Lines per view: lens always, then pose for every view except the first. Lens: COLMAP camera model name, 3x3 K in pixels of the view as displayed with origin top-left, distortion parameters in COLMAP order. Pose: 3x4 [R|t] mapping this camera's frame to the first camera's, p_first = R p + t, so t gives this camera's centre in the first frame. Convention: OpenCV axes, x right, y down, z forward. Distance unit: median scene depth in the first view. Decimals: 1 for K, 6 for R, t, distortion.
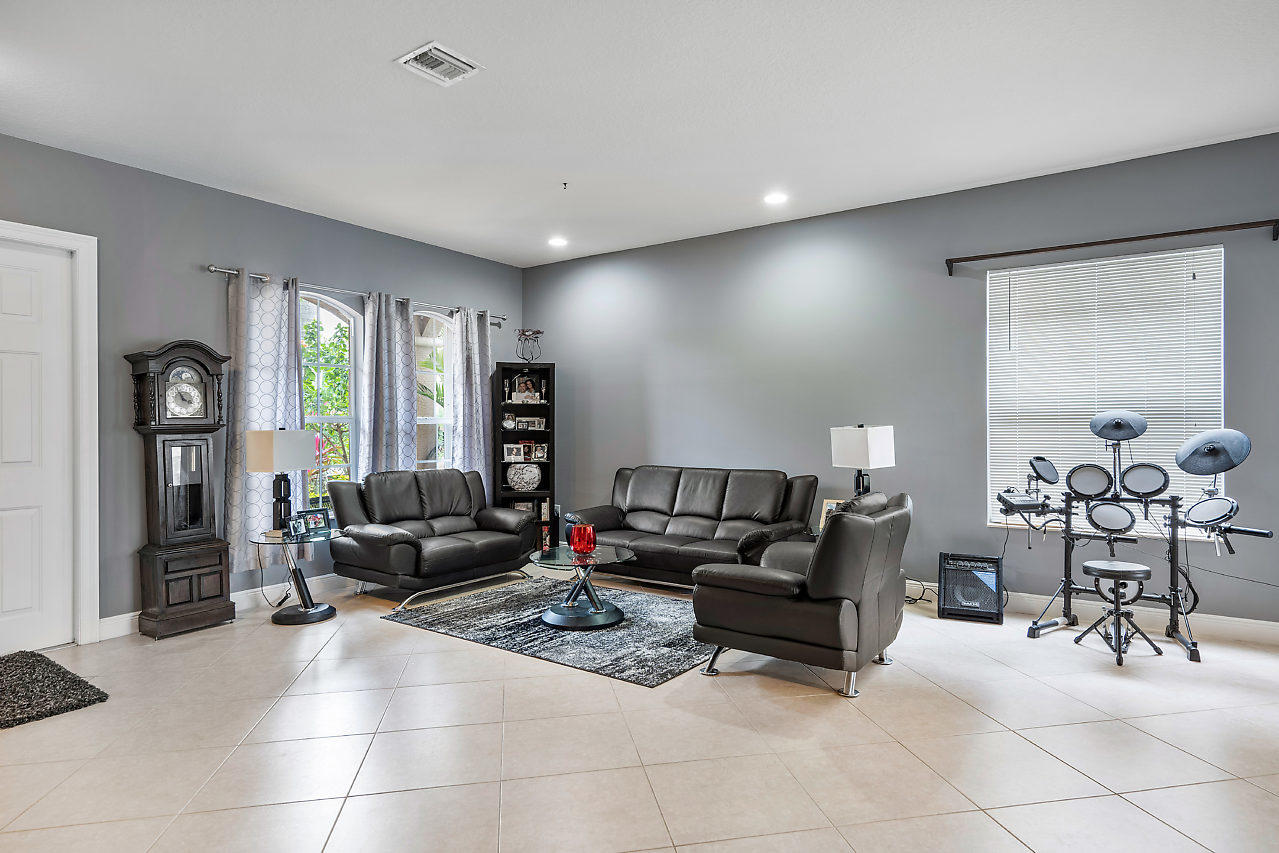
lens RADIAL K [[687.7, 0, 639.8], [0, 687.7, 428.4], [0, 0, 1]] dist [0.003107, 0.000232]
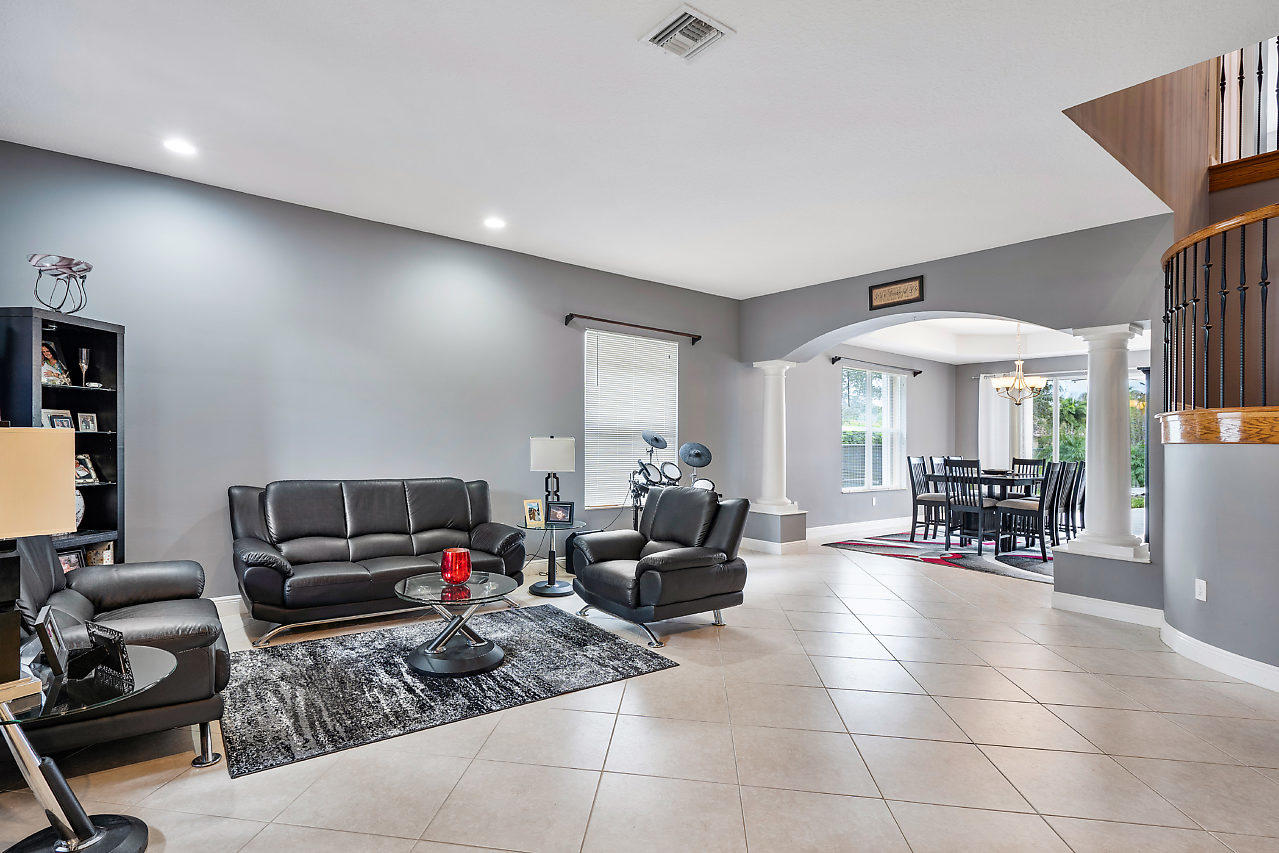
lens RADIAL K [[633.1, 0, 640.1], [0, 633.1, 432.6], [0, 0, 1]] dist [0.000993, 0.000211]
pose [[0.319733, 0.015885, 0.947374, -0.761395], [-0.026167, 0.999626, -0.007930, -0.007927], [-0.947146, -0.022255, 0.320029, 0.531568]]
